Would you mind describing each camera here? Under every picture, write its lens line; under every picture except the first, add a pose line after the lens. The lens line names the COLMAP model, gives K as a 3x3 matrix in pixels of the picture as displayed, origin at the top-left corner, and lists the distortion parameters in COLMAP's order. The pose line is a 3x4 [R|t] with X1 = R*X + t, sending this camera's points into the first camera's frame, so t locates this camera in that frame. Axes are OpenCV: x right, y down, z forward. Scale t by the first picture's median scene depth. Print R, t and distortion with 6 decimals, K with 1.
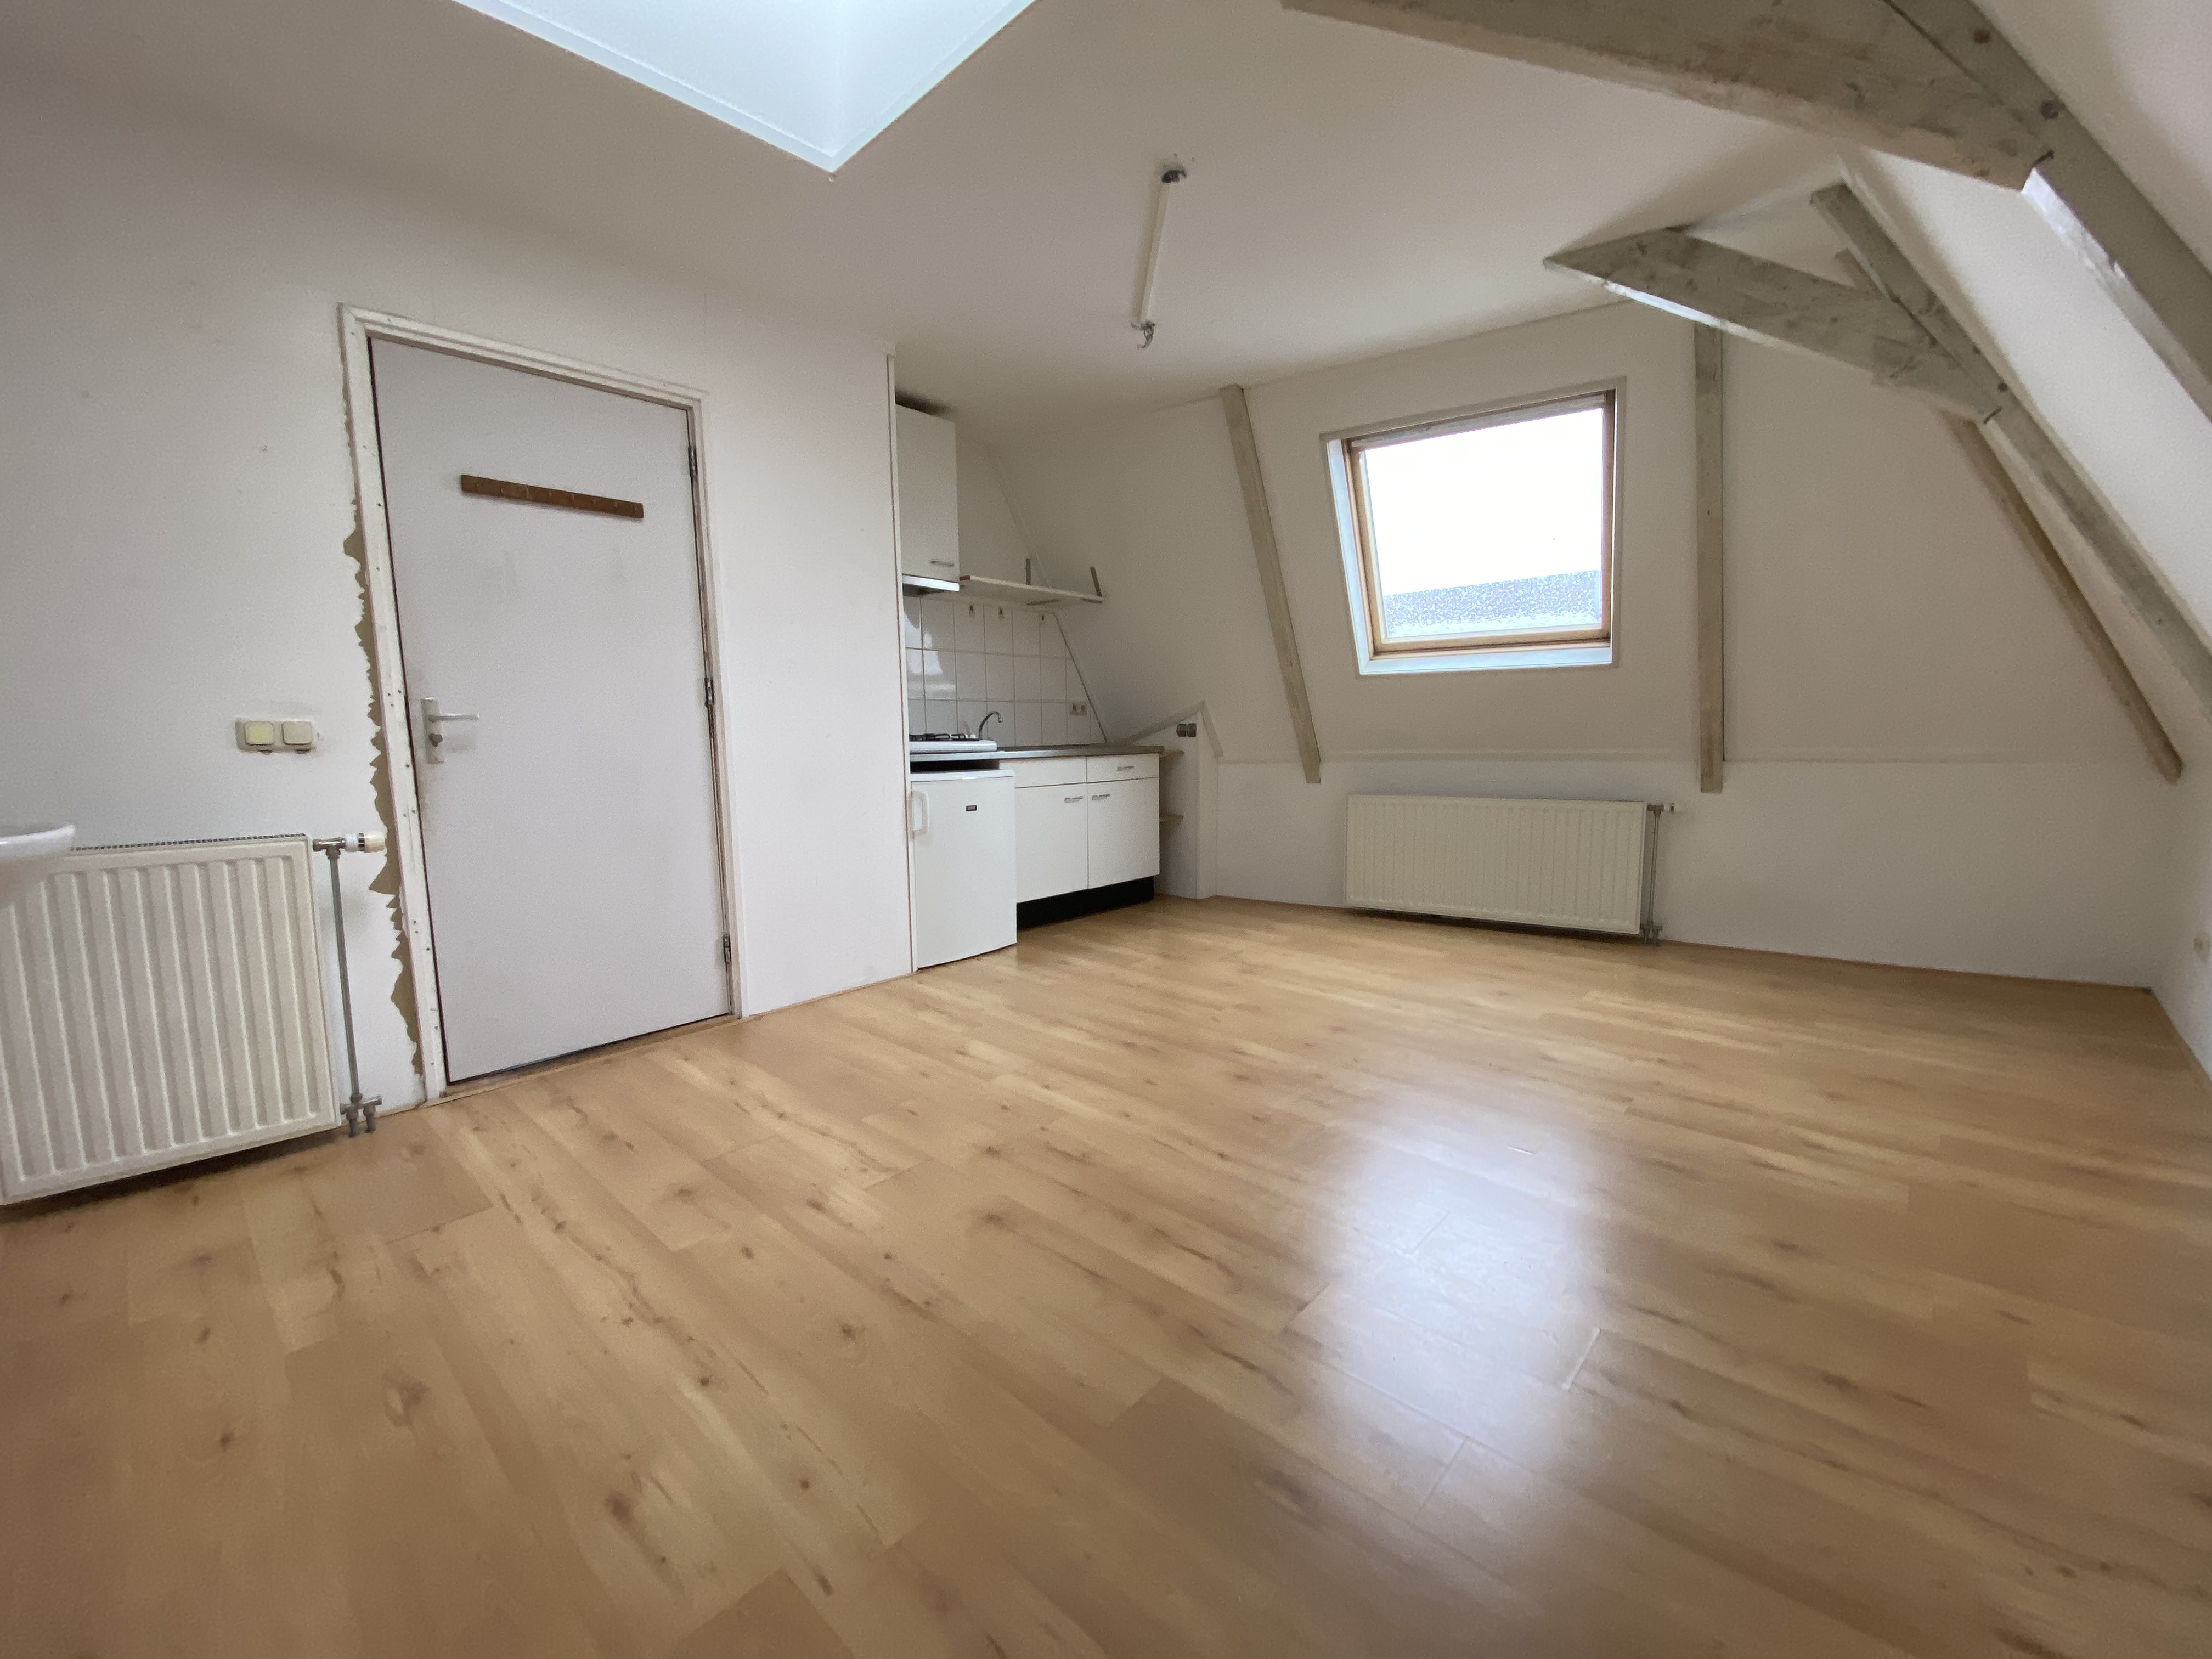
lens RADIAL K [[885.5, 0, 1110.9], [0, 885.5, 831.6], [0, 0, 1]] dist [0.046161, -0.033831]
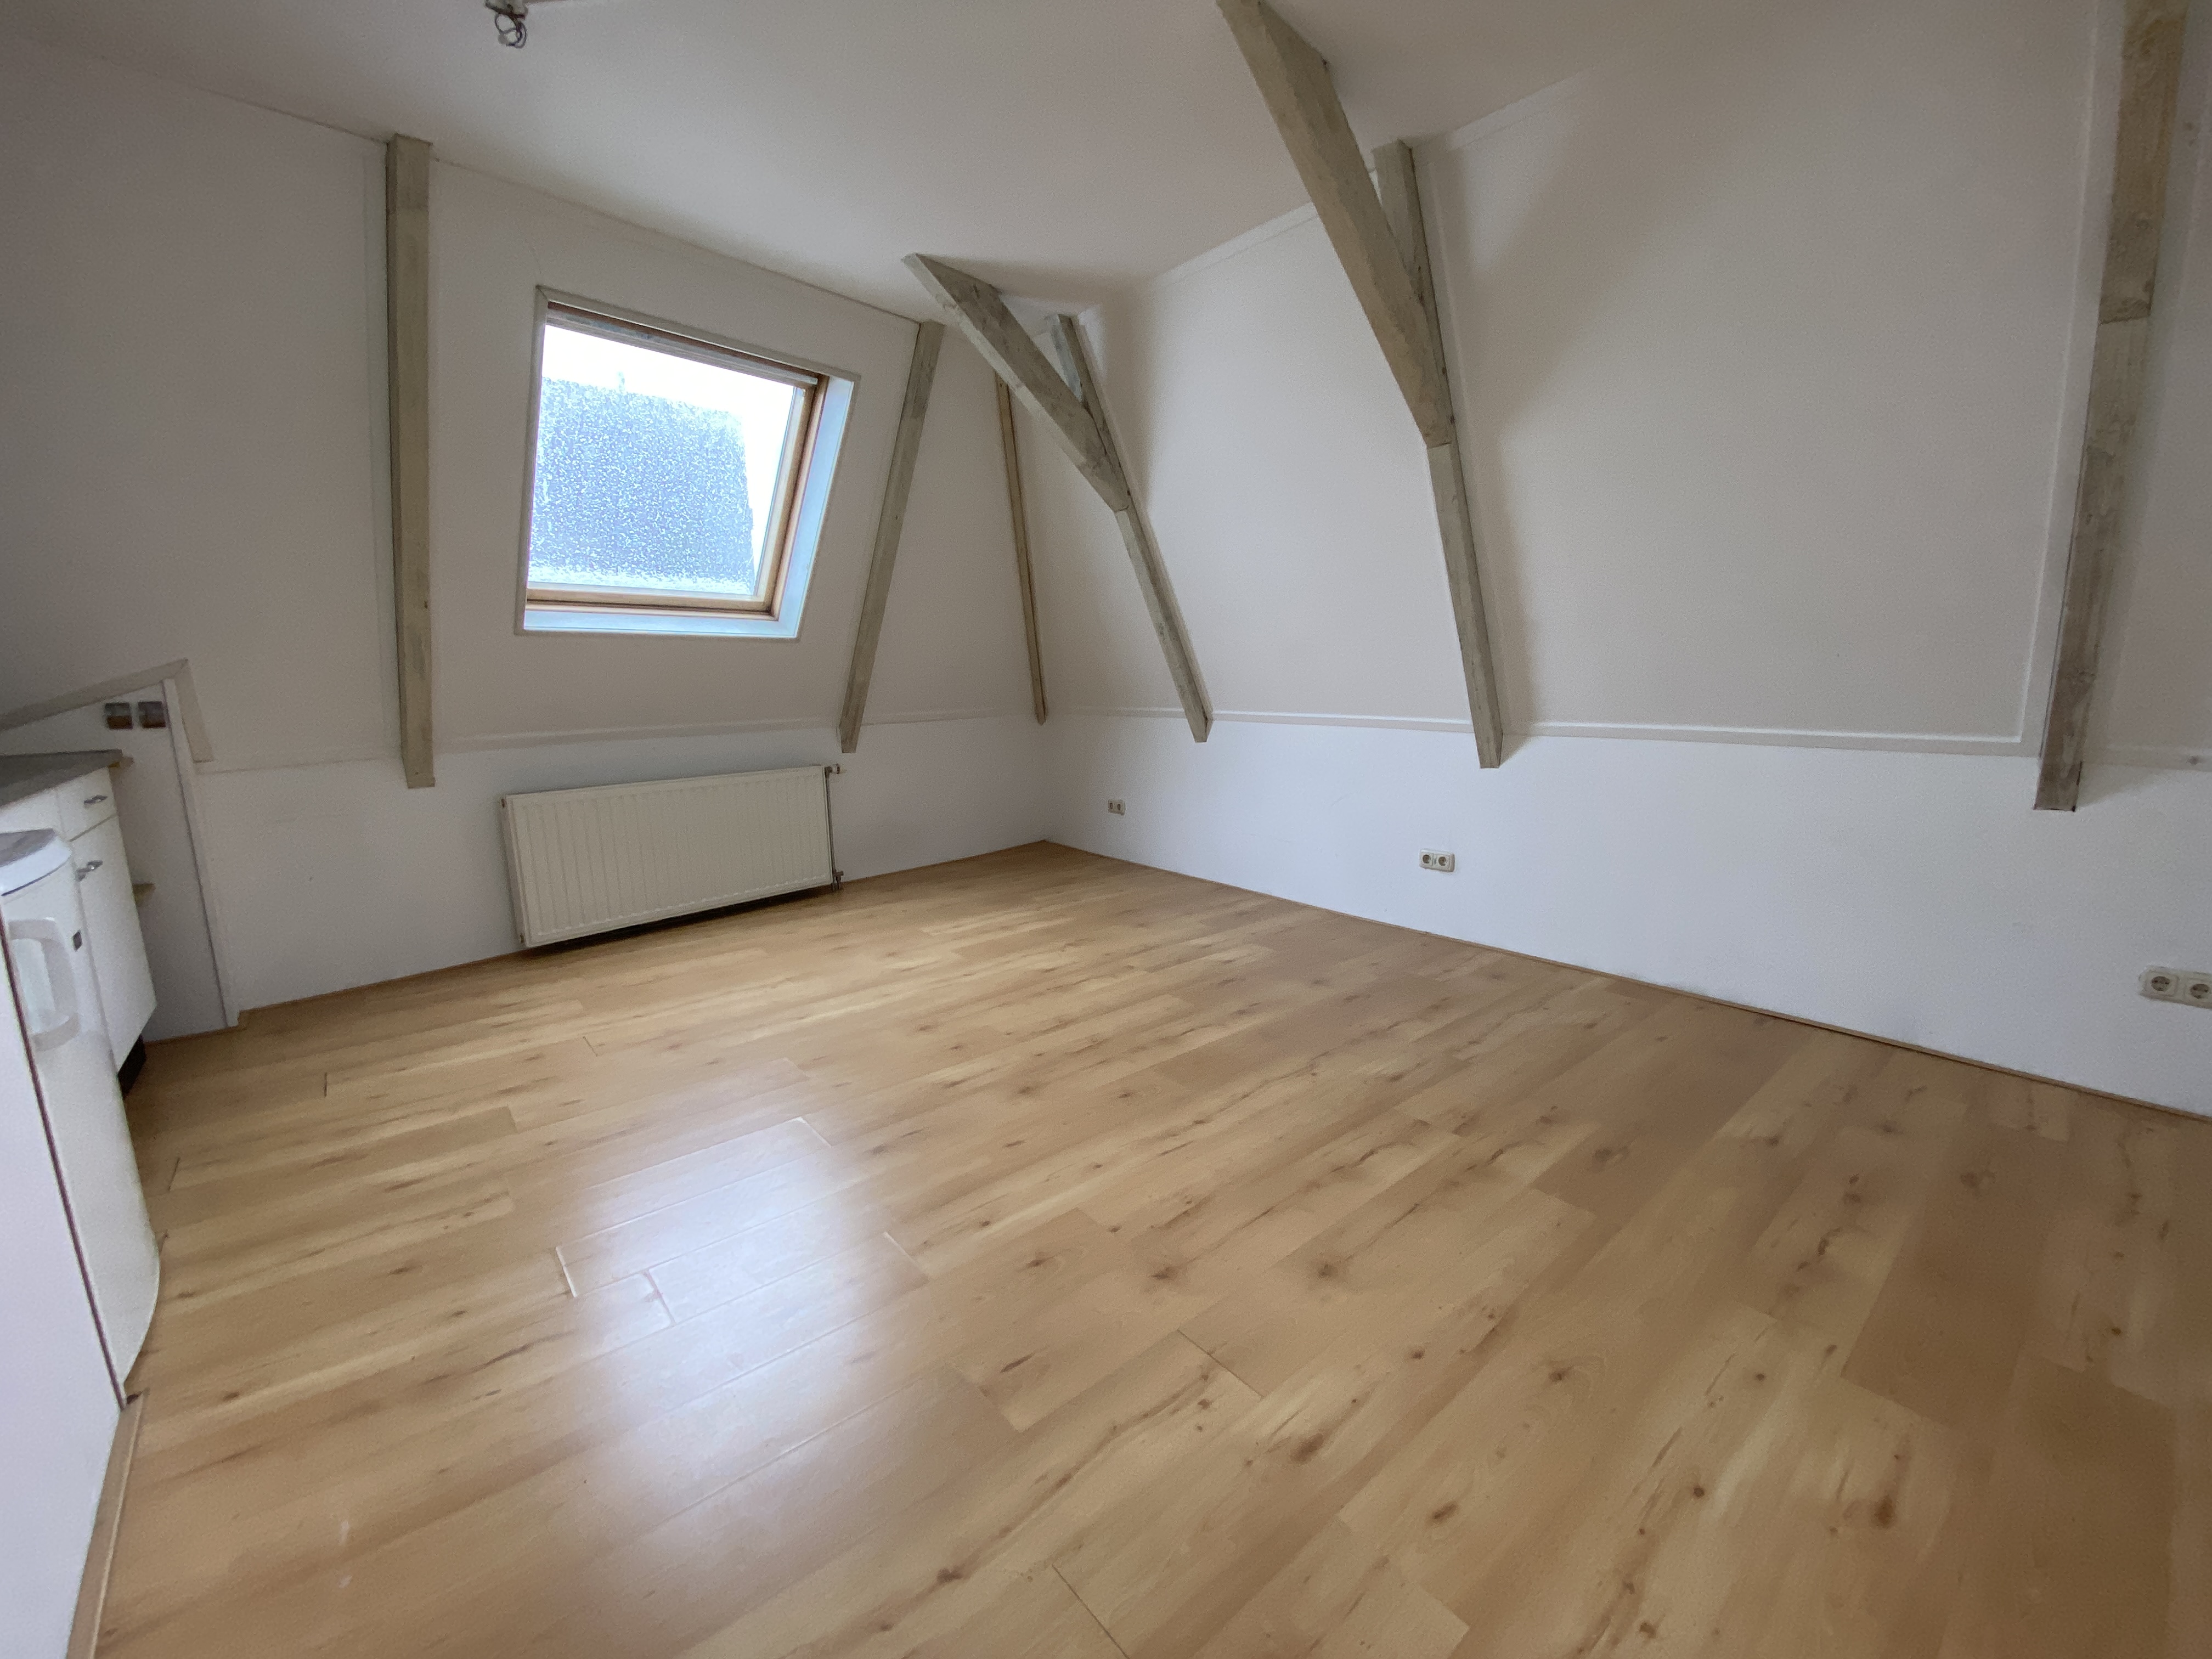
lens RADIAL K [[888.9, 0, 1114.8], [0, 888.9, 834.8], [0, 0, 1]] dist [0.026902, -0.021268]
pose [[0.128238, -0.168028, 0.977406, -0.668646], [0.125893, 0.980328, 0.152013, -0.104091], [-0.983720, 0.103555, 0.146869, 0.727931]]
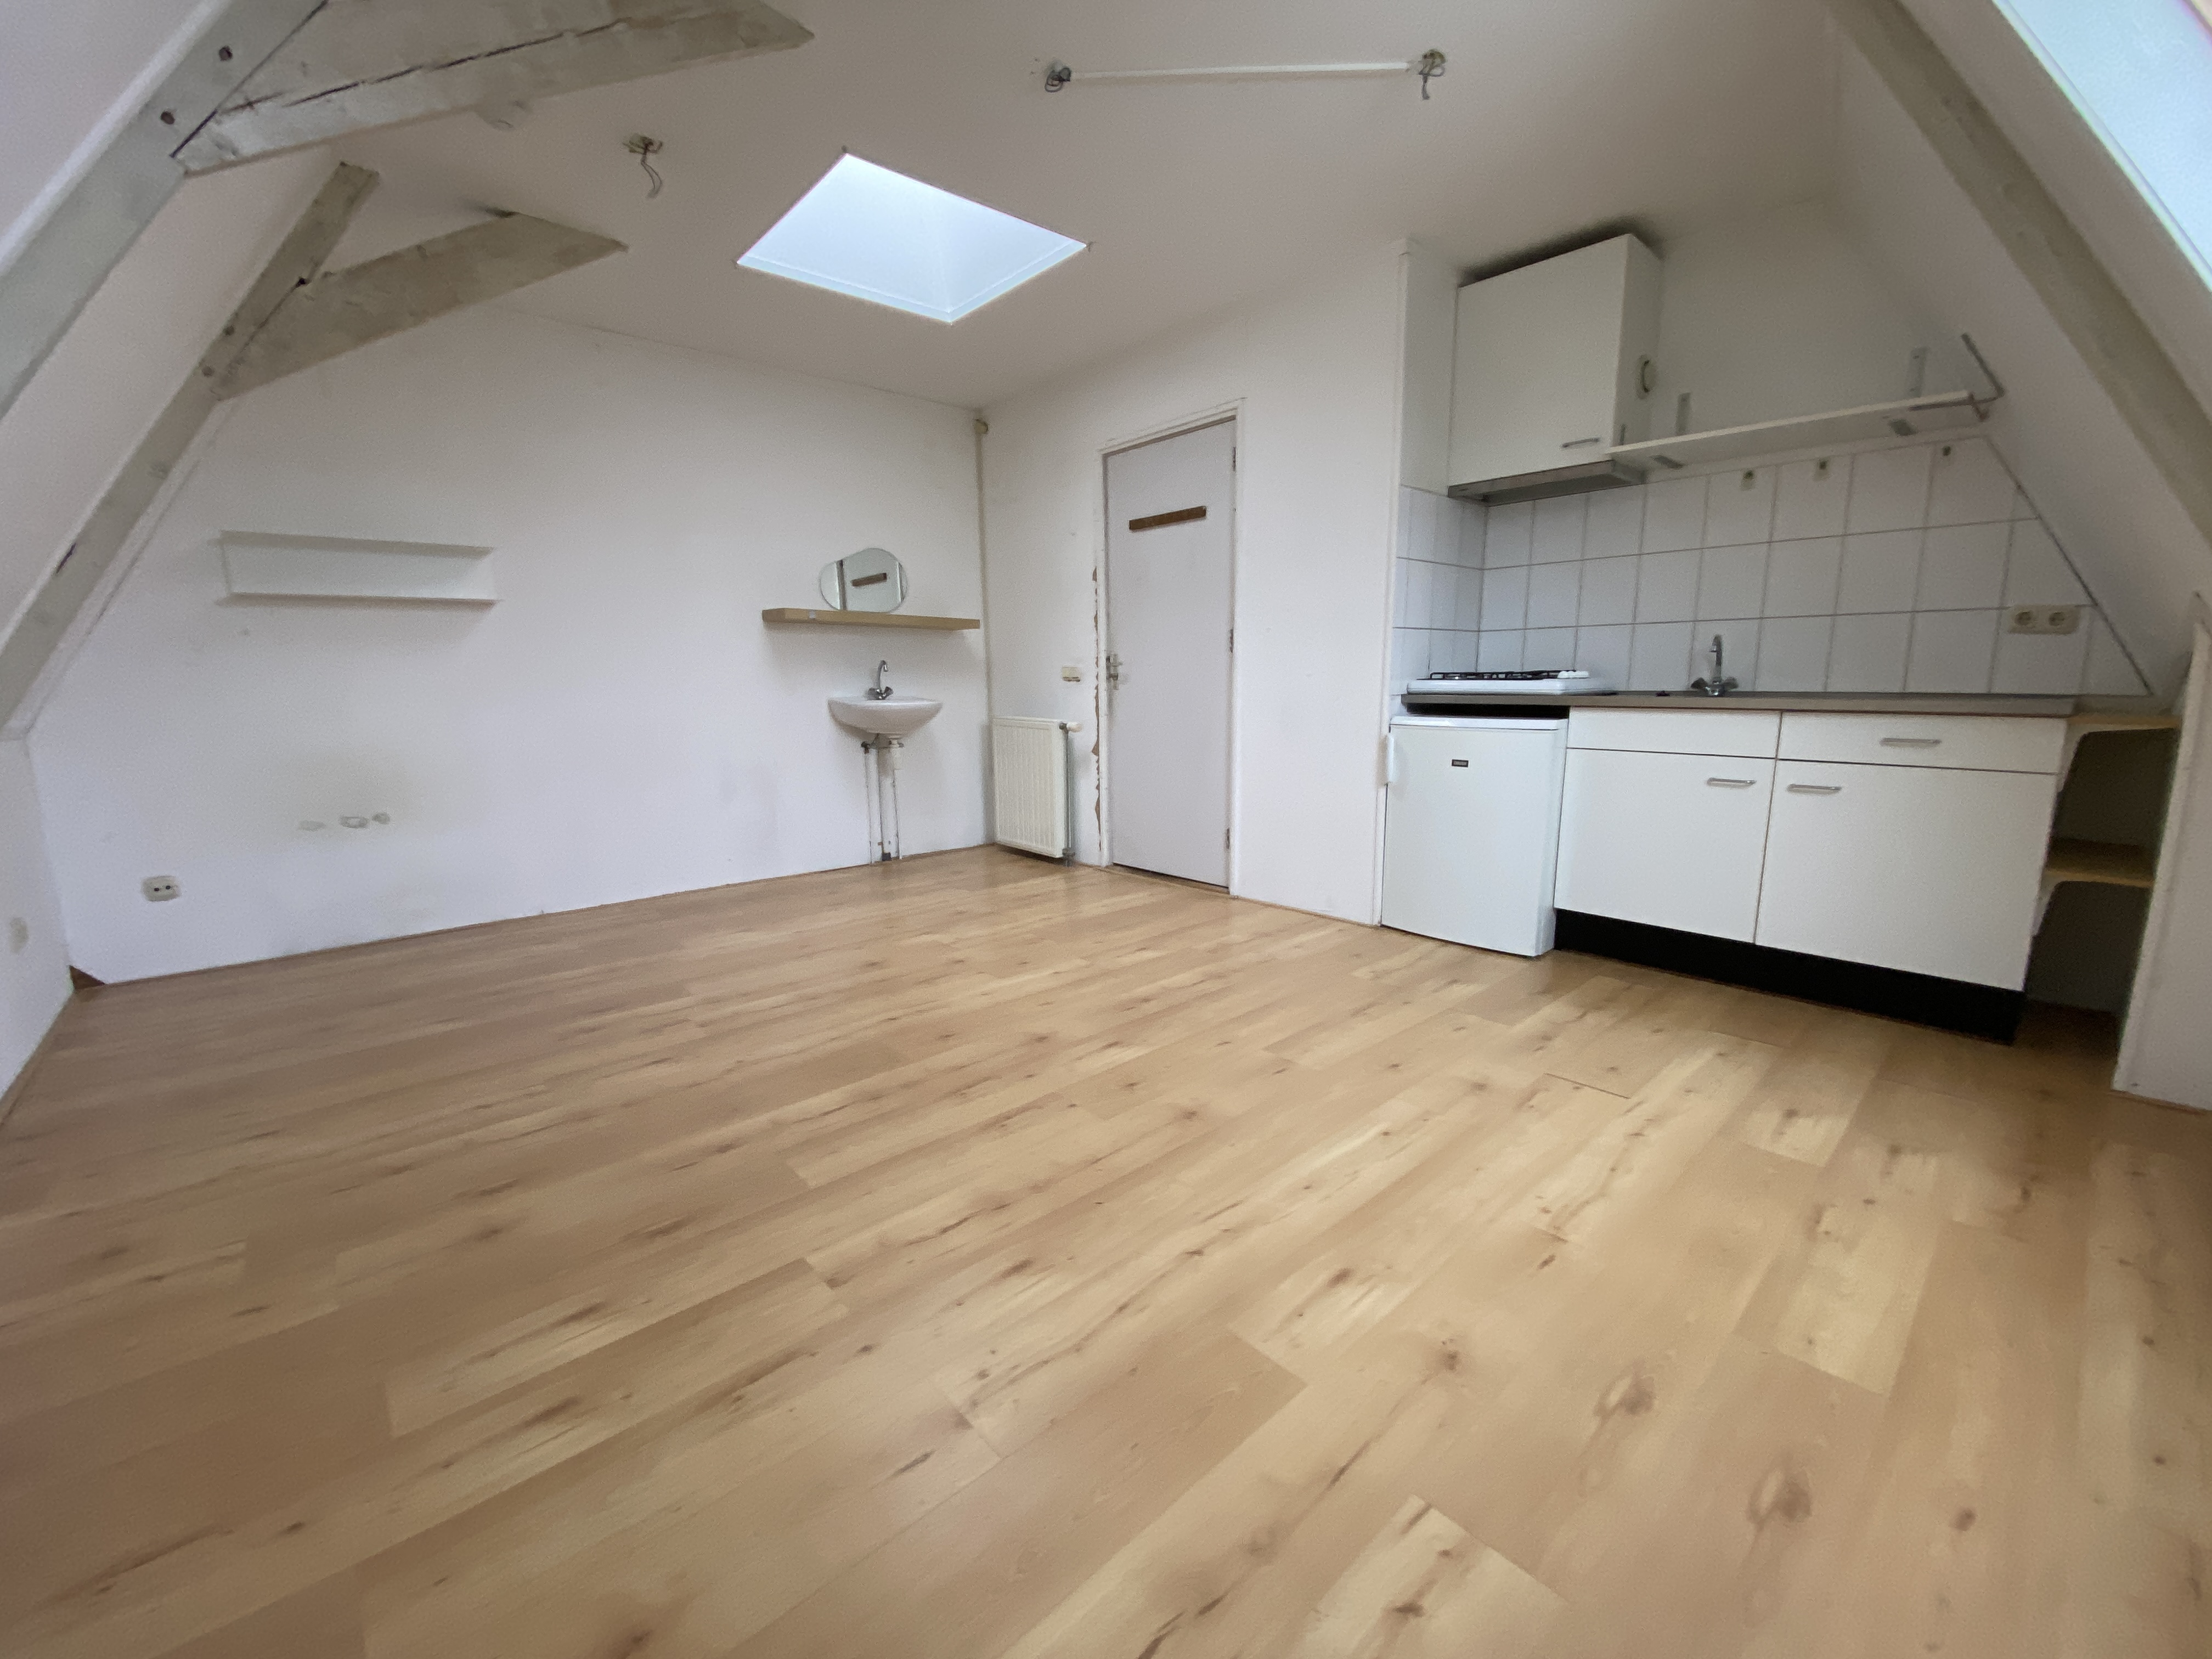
lens RADIAL K [[885.5, 0, 1110.9], [0, 885.5, 831.6], [0, 0, 1]] dist [0.046161, -0.033831]
pose [[-0.096575, 0.179919, -0.978929, 1.001910], [-0.108153, 0.975806, 0.190015, -0.125520], [0.989432, 0.124224, -0.074780, 1.085391]]
